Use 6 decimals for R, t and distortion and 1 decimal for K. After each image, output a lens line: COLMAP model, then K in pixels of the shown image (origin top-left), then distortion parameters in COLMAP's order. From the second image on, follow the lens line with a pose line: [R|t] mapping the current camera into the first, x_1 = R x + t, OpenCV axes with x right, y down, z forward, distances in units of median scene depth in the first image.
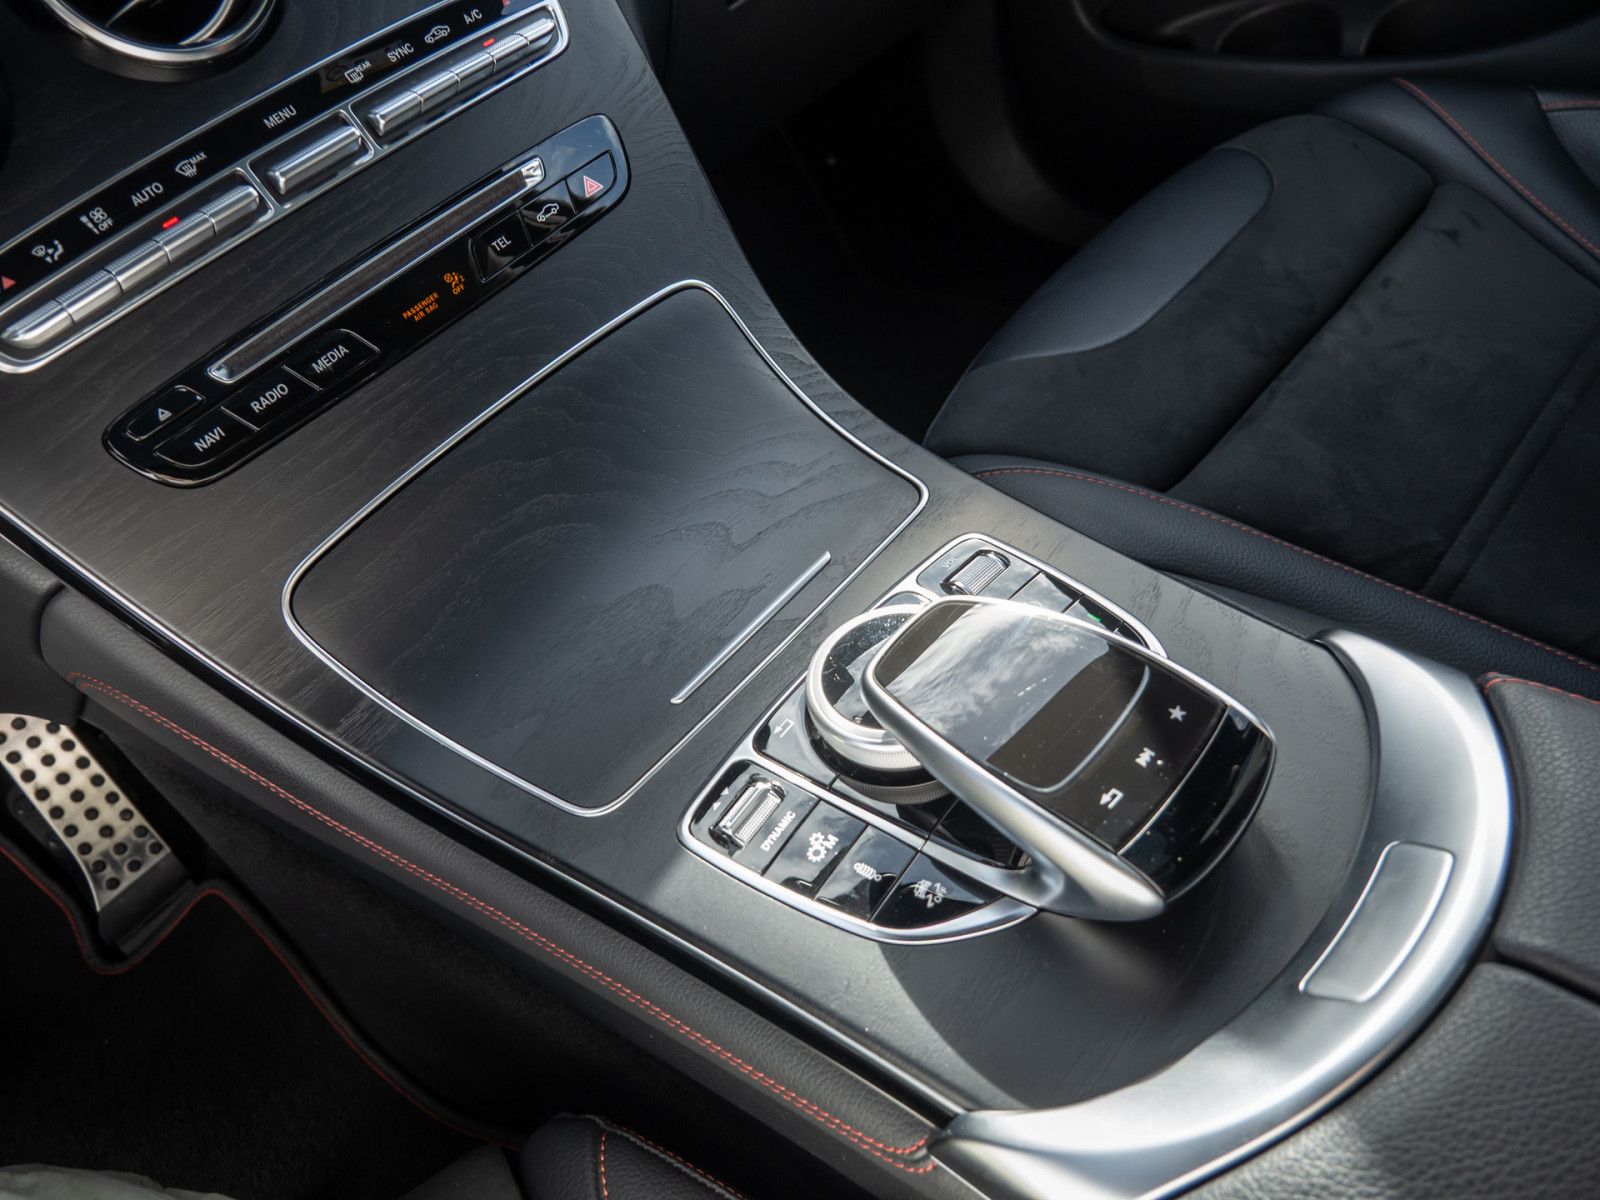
lens RADIAL K [[1115.6, 0, 812.2], [0, 1115.6, 603.3], [0, 0, 1]] dist [-0.073107, 0.030042]
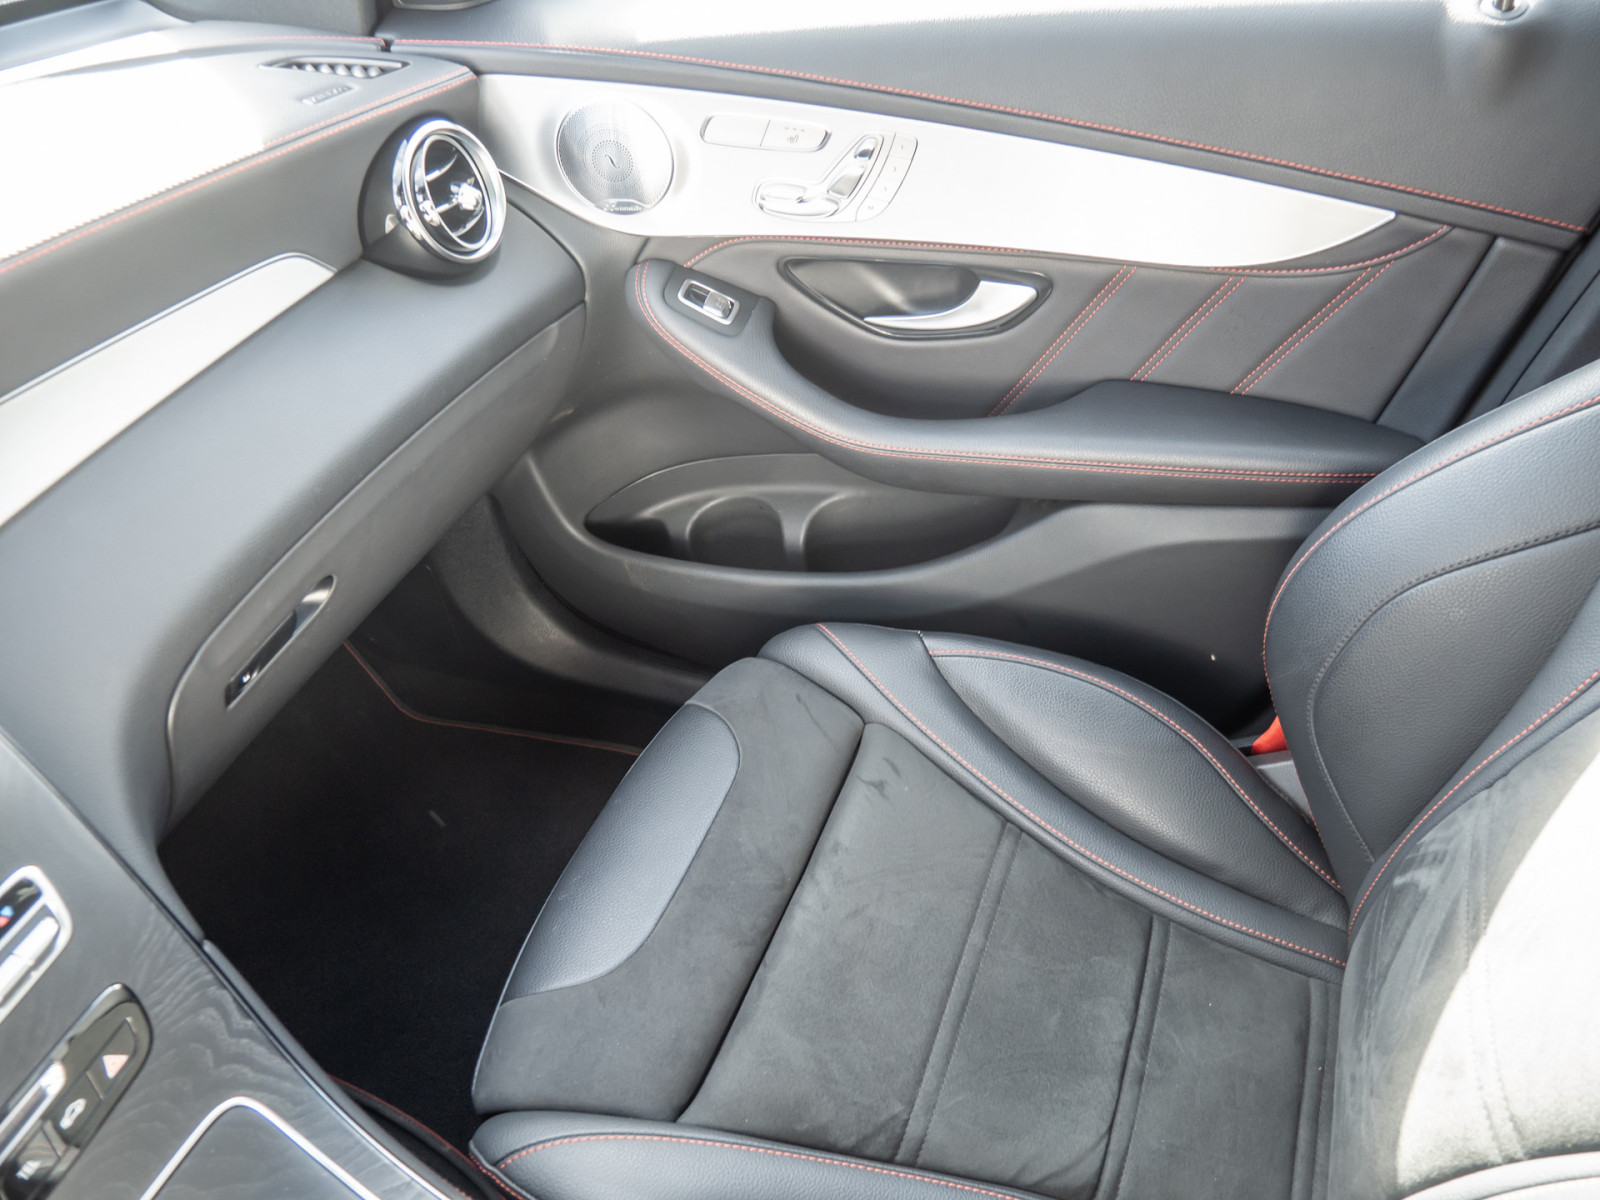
lens RADIAL K [[1115.6, 0, 799.3], [0, 1115.6, 604.5], [0, 0, 1]] dist [-0.073107, 0.030042]
pose [[0.925696, -0.136686, 0.352709, 0.083219], [0.192337, 0.972980, -0.127734, -0.425980], [-0.325719, 0.186082, 0.926974, -0.217474]]
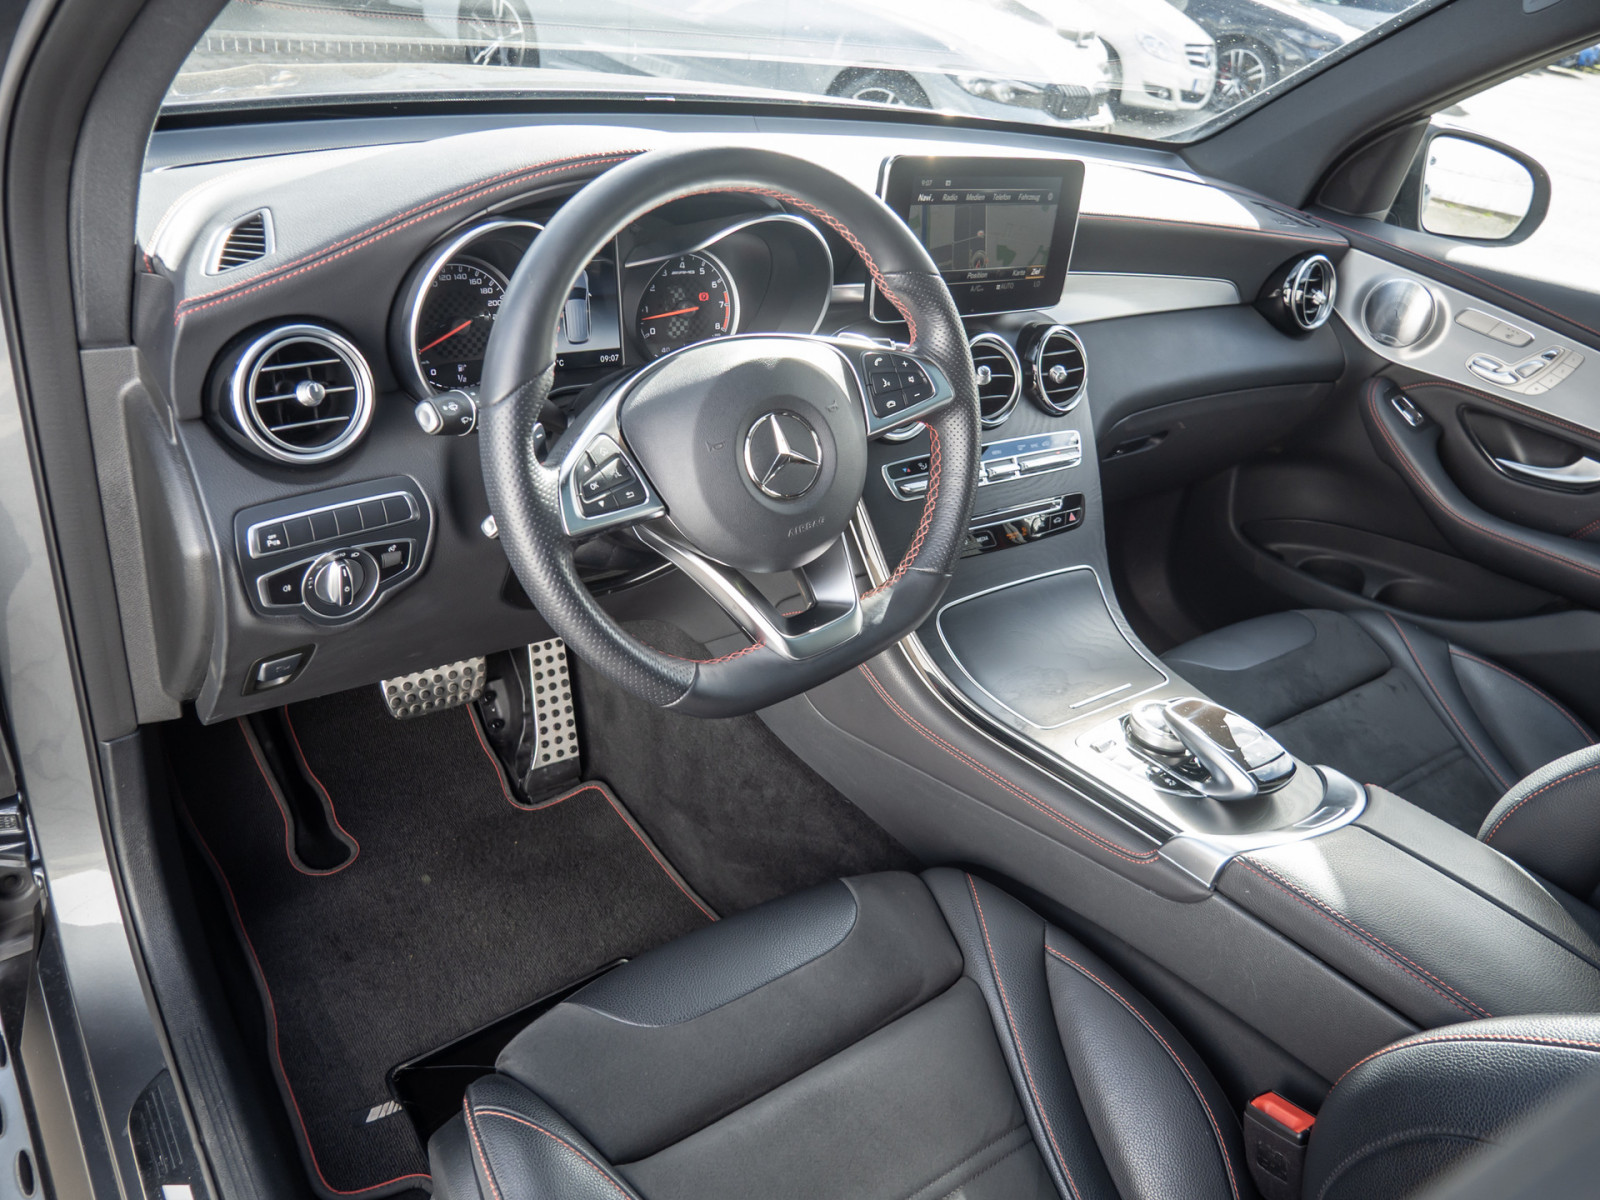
lens RADIAL K [[1115.6, 0, 802.0], [0, 1115.6, 613.7], [0, 0, 1]] dist [-0.073107, 0.030042]
pose [[0.924538, 0.380742, -0.016251, -0.499035], [-0.369571, 0.885375, -0.282006, 0.572789], [-0.092983, 0.266732, 0.959275, -0.988501]]
